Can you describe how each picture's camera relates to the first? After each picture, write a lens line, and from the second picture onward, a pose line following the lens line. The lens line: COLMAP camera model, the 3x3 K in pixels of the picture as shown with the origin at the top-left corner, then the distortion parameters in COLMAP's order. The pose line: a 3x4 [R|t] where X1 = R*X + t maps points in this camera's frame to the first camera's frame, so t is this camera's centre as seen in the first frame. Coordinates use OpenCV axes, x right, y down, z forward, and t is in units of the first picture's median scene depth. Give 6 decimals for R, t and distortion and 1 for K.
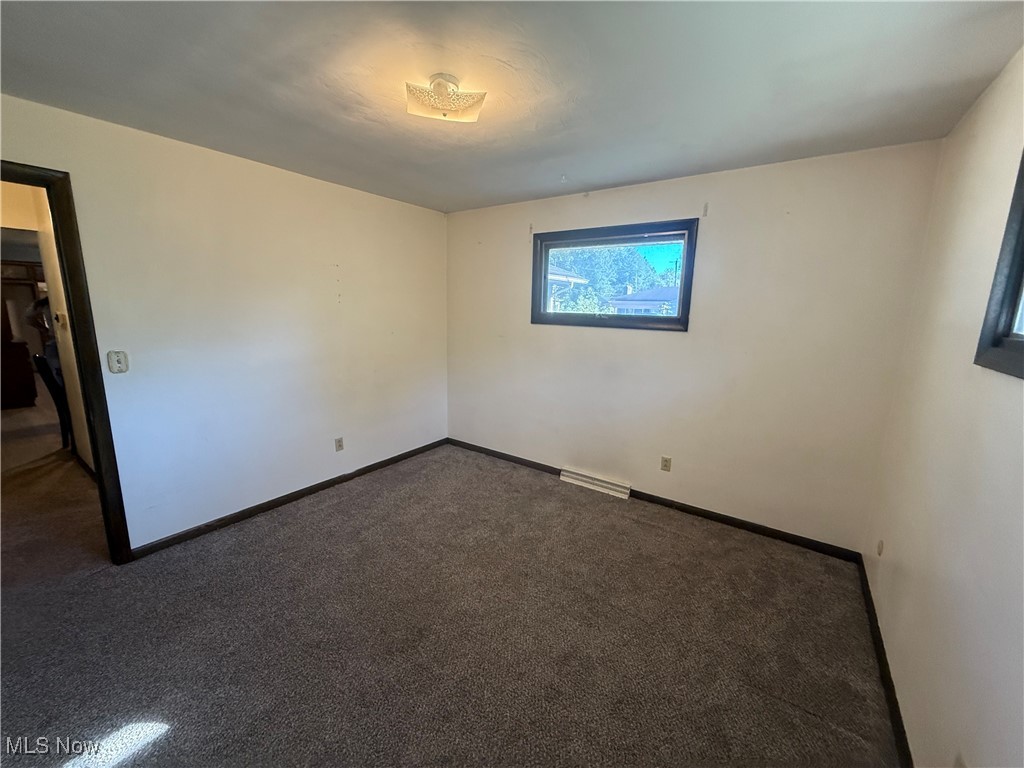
lens RADIAL K [[408.6, 0, 509.0], [0, 408.6, 381.6], [0, 0, 1]] dist [-0.000162, 0.000049]
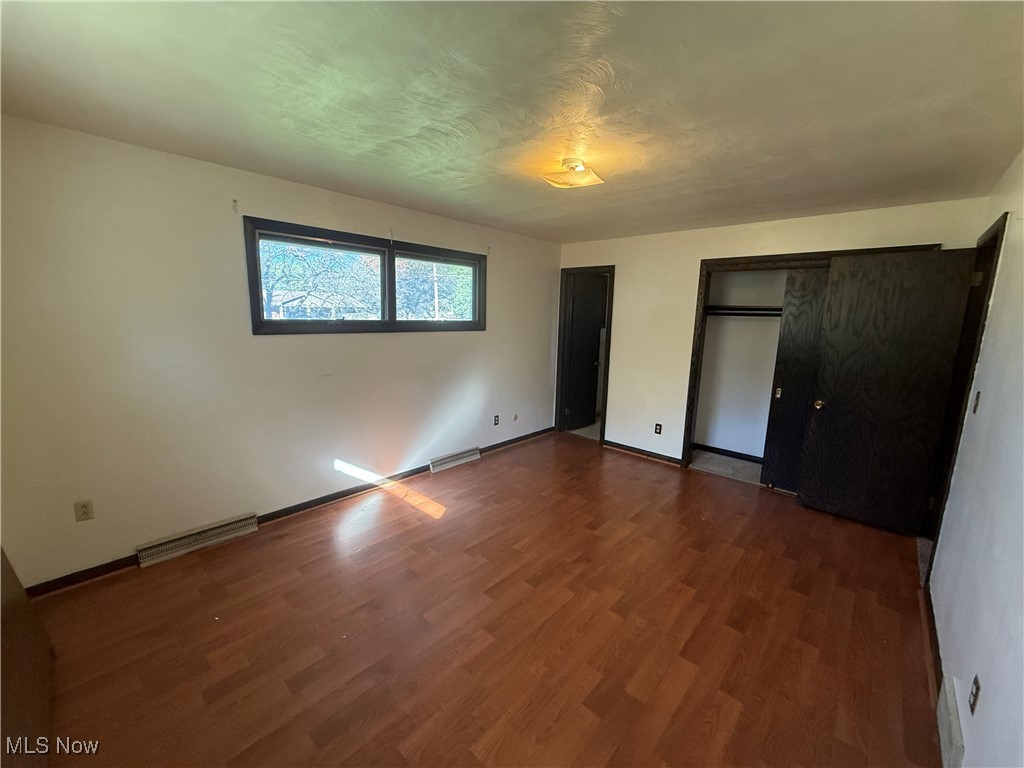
lens RADIAL K [[408.6, 0, 509.0], [0, 408.6, 381.6], [0, 0, 1]] dist [-0.000162, 0.000049]
pose [[0.126706, -0.178655, 0.975719, -0.908724], [0.166230, 0.973561, 0.156673, -0.139539], [-0.977913, 0.142343, 0.153054, 0.622309]]
